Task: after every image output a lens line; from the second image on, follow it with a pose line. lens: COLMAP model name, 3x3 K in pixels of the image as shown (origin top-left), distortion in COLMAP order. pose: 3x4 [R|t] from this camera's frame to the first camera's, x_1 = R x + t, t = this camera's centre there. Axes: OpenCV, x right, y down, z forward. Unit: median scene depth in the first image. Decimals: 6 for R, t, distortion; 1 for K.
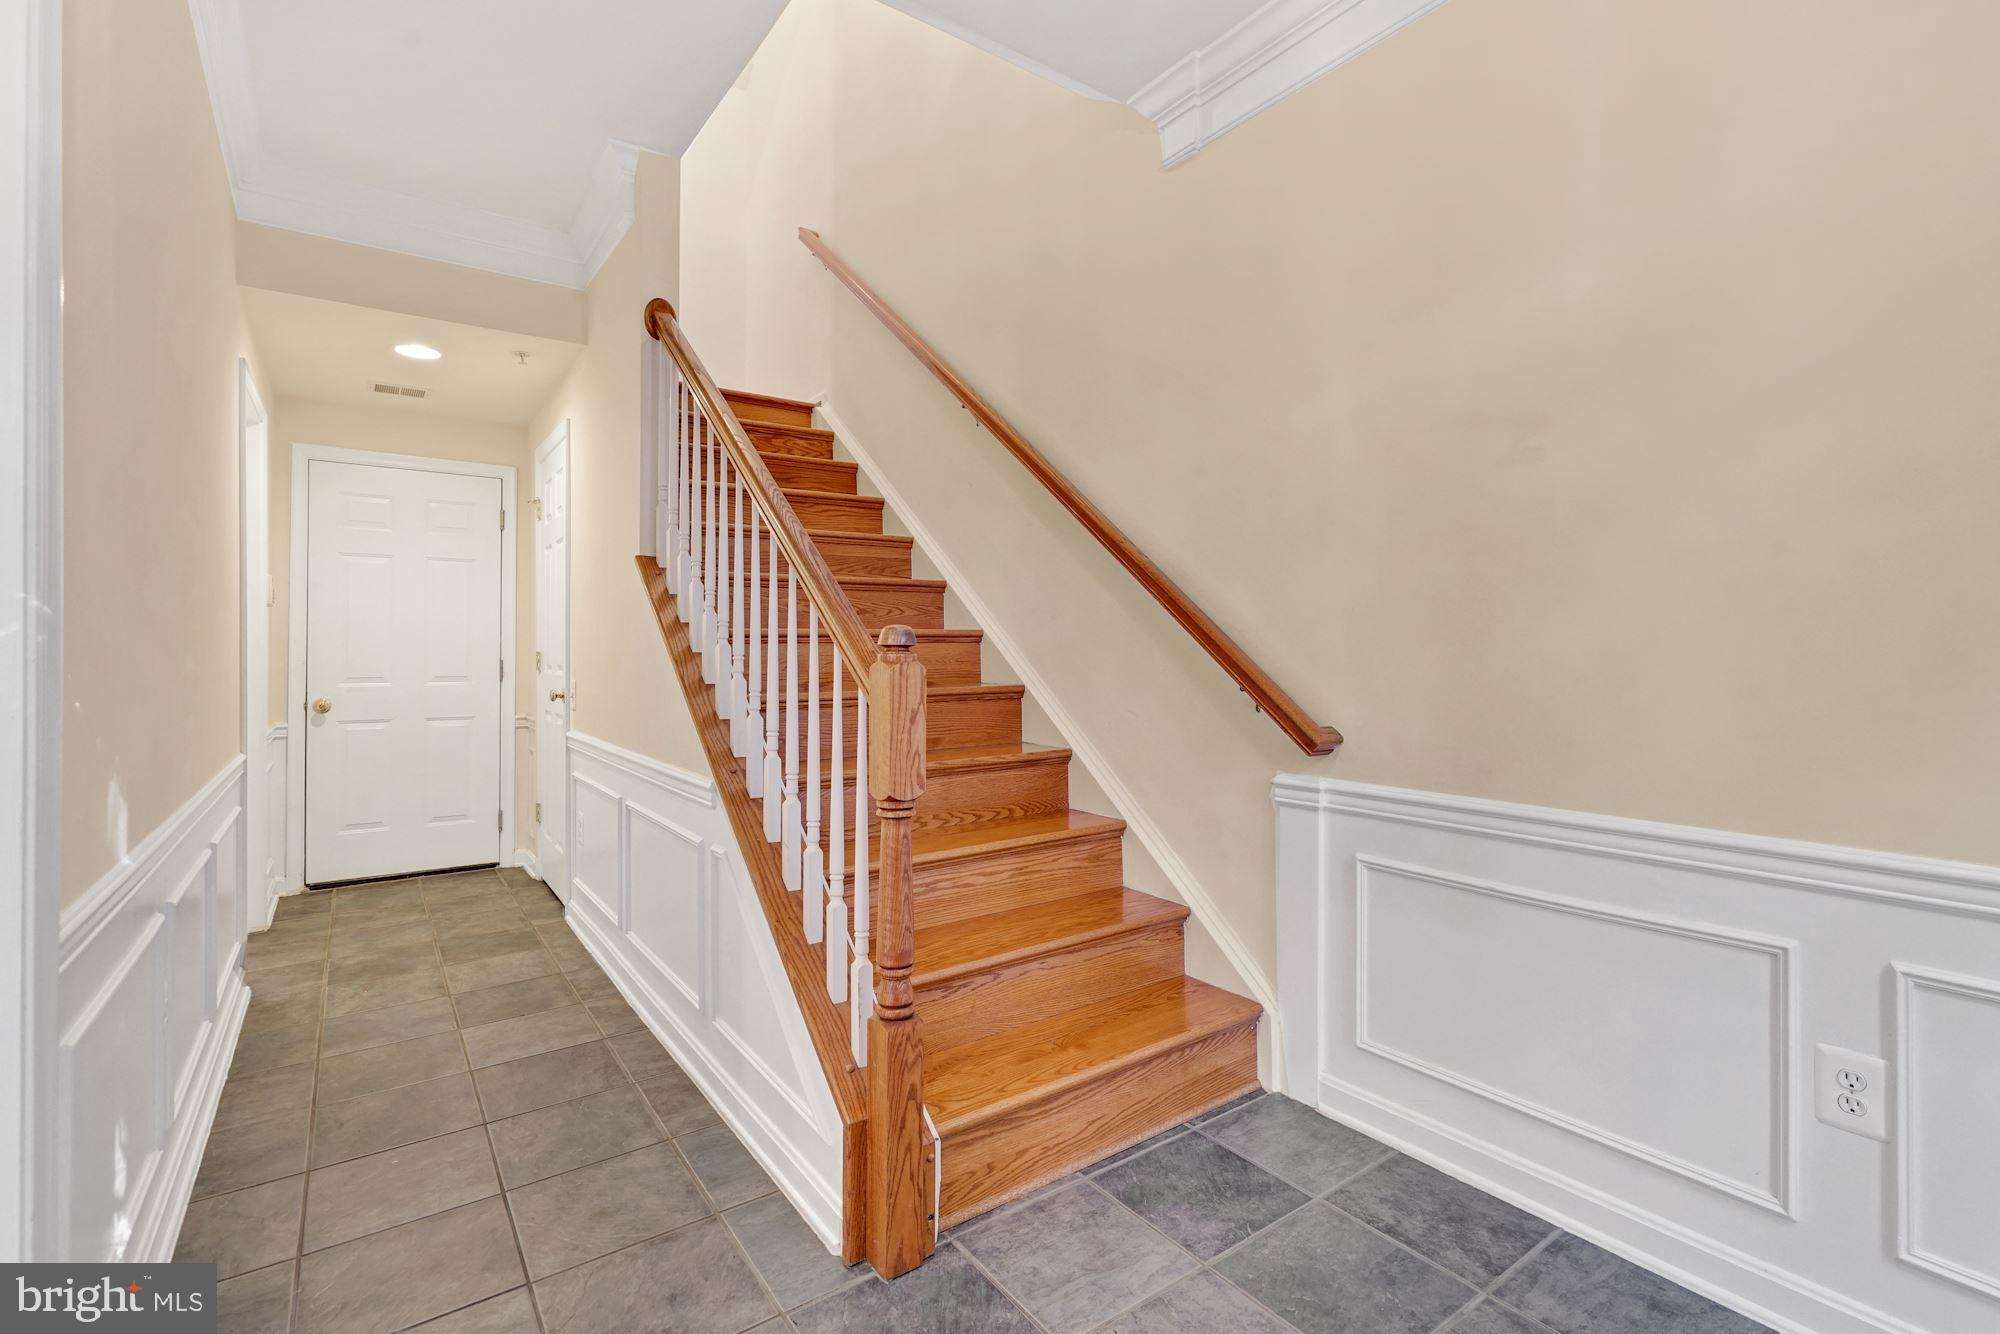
lens RADIAL K [[902.5, 0, 999.6], [0, 902.5, 647.7], [0, 0, 1]] dist [-0.004828, 0.002965]
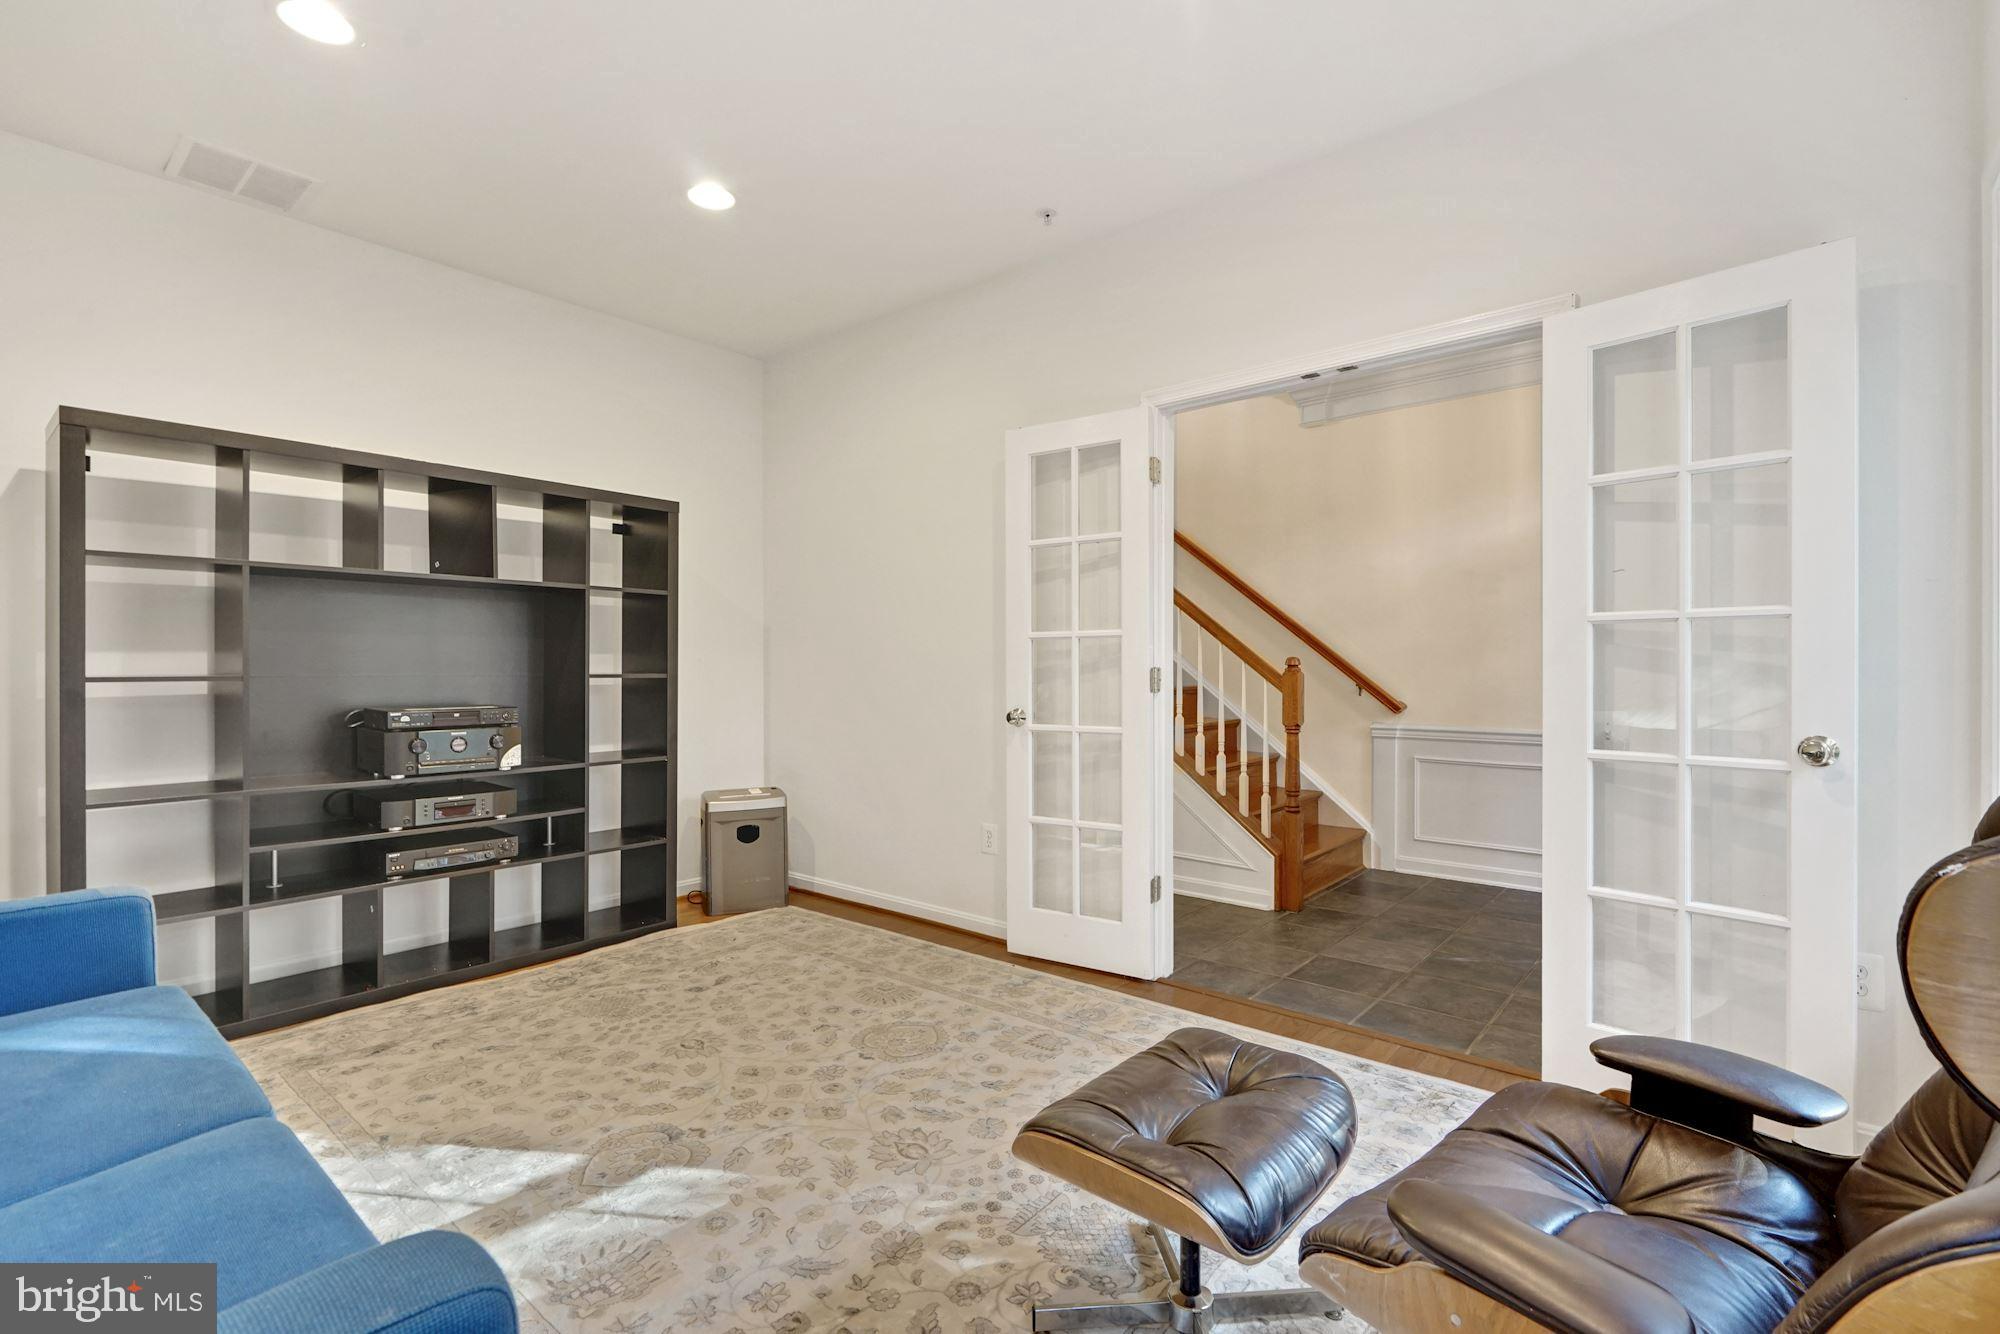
lens RADIAL K [[902.5, 0, 1005.7], [0, 902.5, 674.5], [0, 0, 1]] dist [-0.004828, 0.002965]
pose [[0.967941, -0.000018, 0.251179, -1.087926], [0.000428, 0.999999, -0.001578, 0.021340], [-0.251178, 0.001635, 0.967939, -0.886759]]
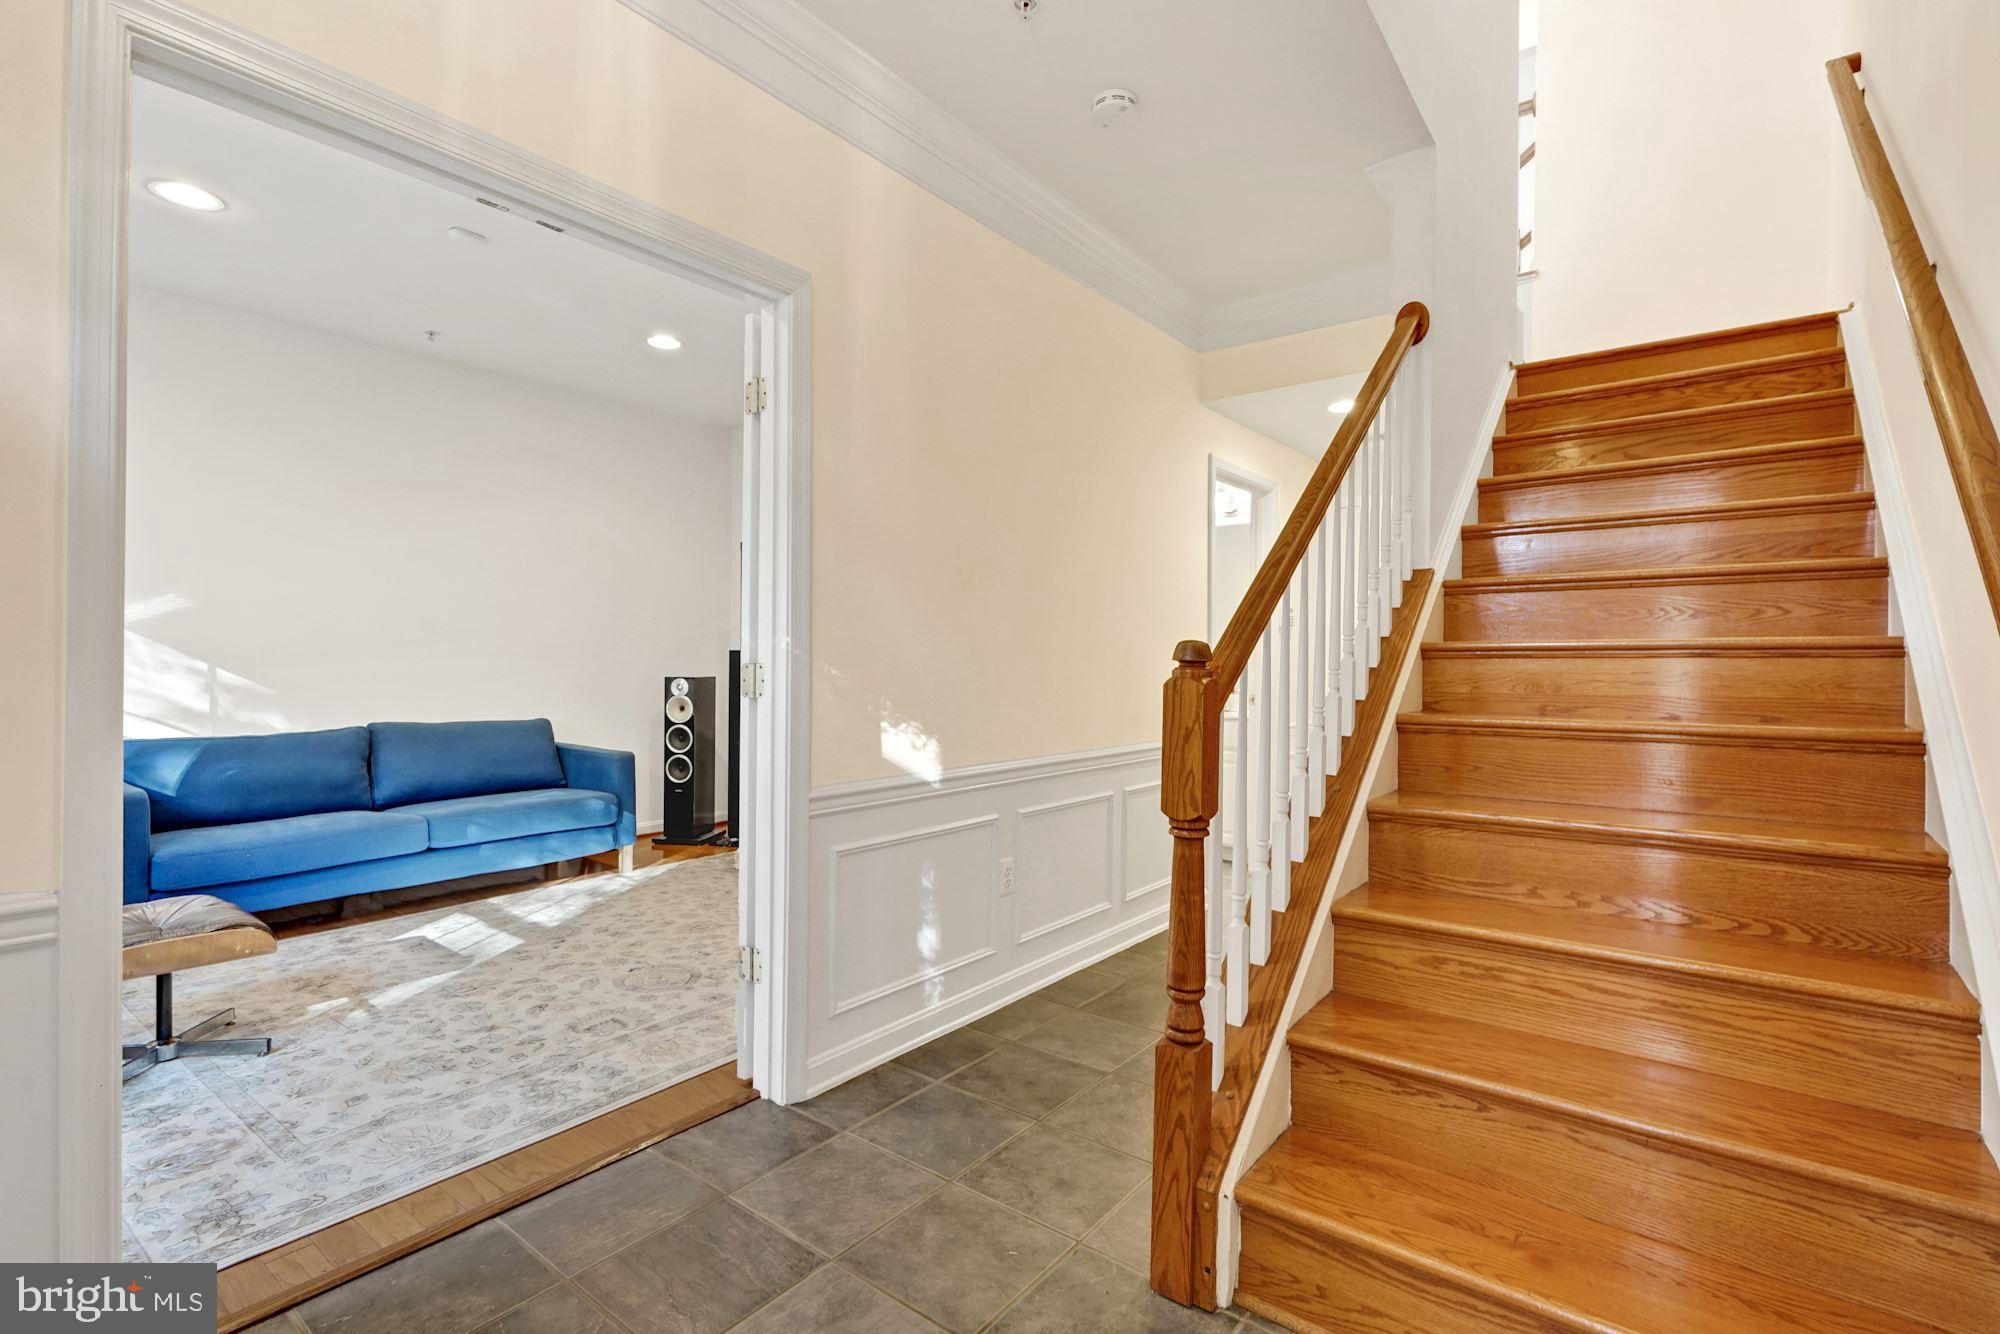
lens RADIAL K [[902.5, 0, 1006.0], [0, 902.5, 665.2], [0, 0, 1]] dist [-0.004828, 0.002965]
pose [[0.286510, 0.004178, -0.958068, 0.635740], [-0.003358, 0.999989, 0.003357, -0.000569], [0.958071, 0.002256, 0.286521, 0.442398]]
